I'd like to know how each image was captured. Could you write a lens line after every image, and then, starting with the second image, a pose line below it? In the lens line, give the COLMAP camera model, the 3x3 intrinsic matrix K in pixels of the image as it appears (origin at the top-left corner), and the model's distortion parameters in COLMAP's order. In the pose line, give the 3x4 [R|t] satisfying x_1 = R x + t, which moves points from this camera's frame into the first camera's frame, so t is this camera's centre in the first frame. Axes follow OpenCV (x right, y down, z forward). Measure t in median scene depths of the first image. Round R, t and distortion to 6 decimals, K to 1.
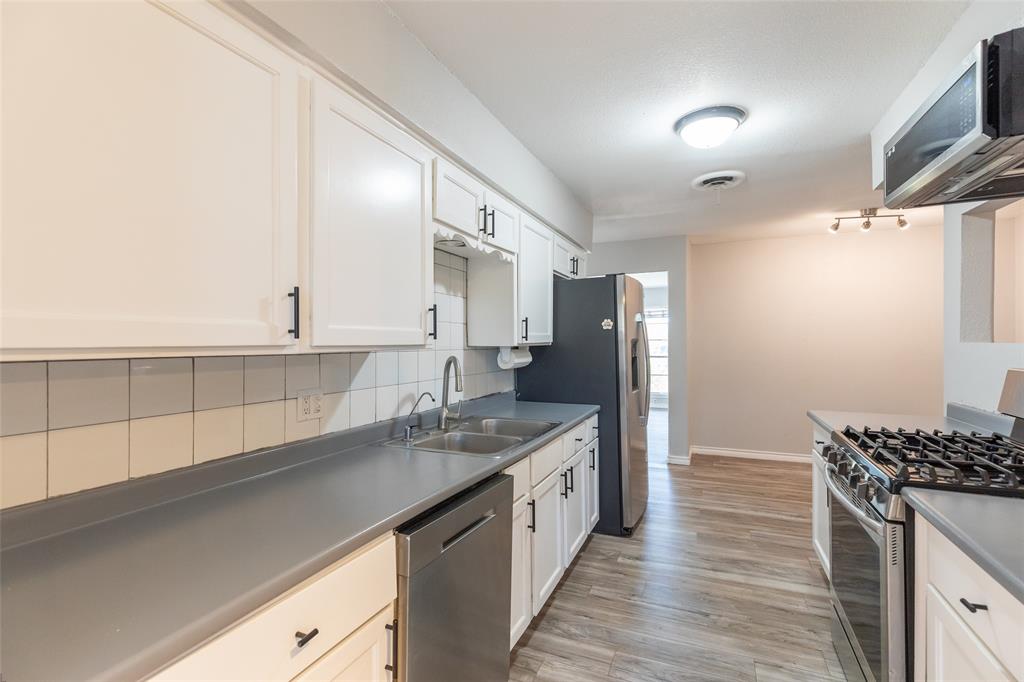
lens RADIAL K [[469.5, 0, 505.7], [0, 469.5, 342.3], [0, 0, 1]] dist [0.003445, 0.000094]
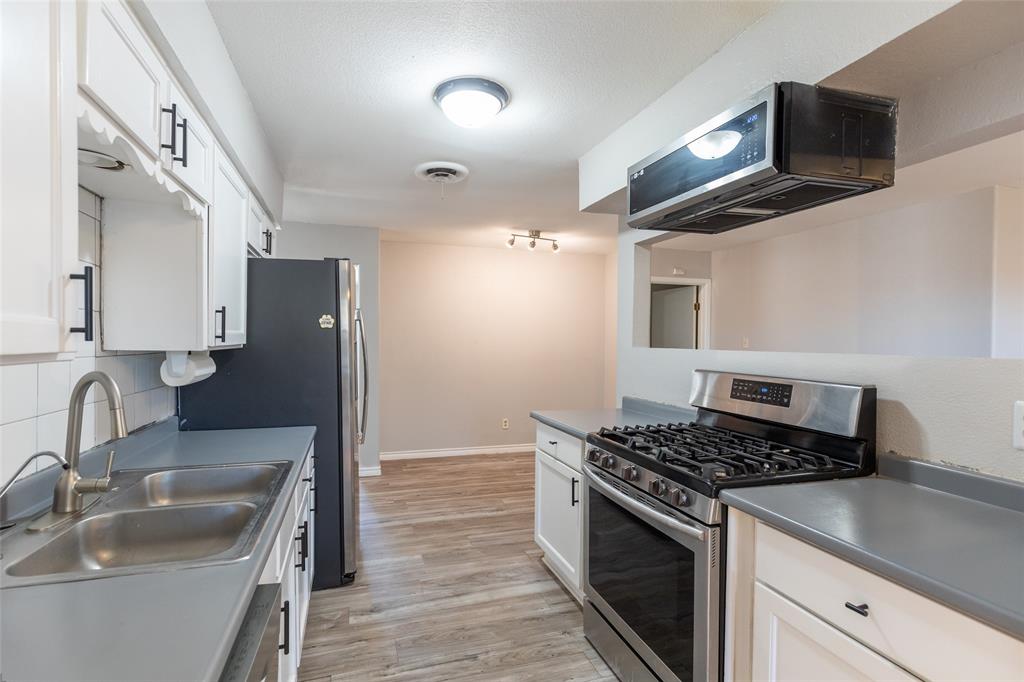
lens RADIAL K [[474.9, 0, 495.2], [0, 474.9, 346.2], [0, 0, 1]] dist [0.002631, -0.000407]
pose [[0.755918, 0.003609, 0.654656, -0.102371], [-0.009687, 0.999937, 0.005673, -0.005284], [-0.654594, -0.010630, 0.755906, 0.250597]]
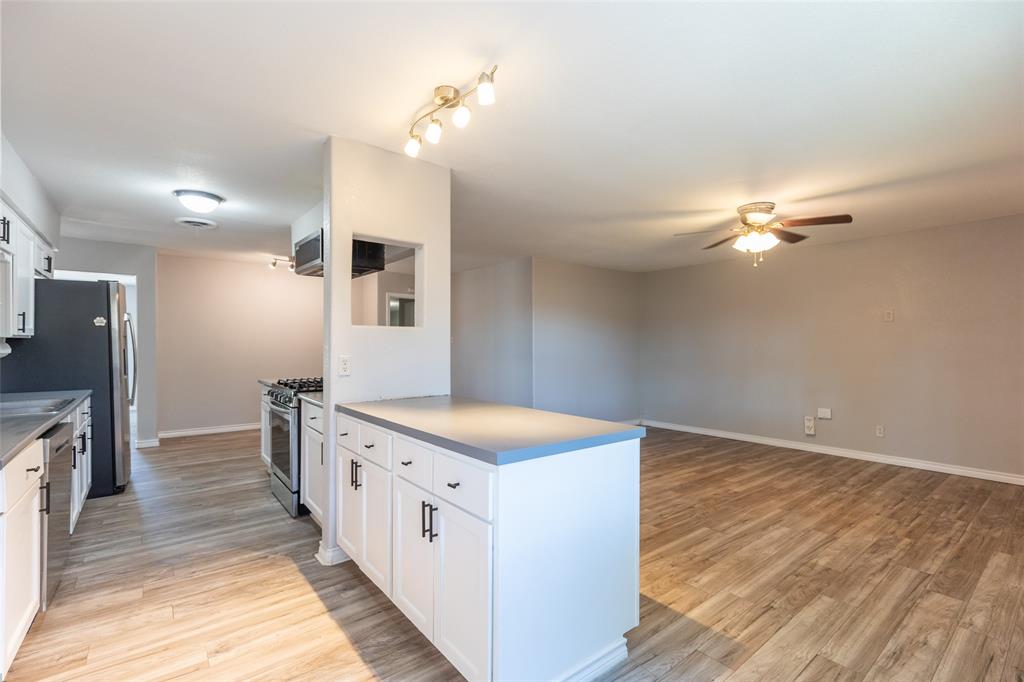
lens RADIAL K [[469.9, 0, 509.9], [0, 469.9, 350.8], [0, 0, 1]] dist [0.002283, -0.000165]
pose [[0.476361, -0.001922, 0.879248, -0.394365], [-0.006305, 0.999964, 0.005602, 0.026393], [-0.879227, -0.008213, 0.476332, -0.570341]]
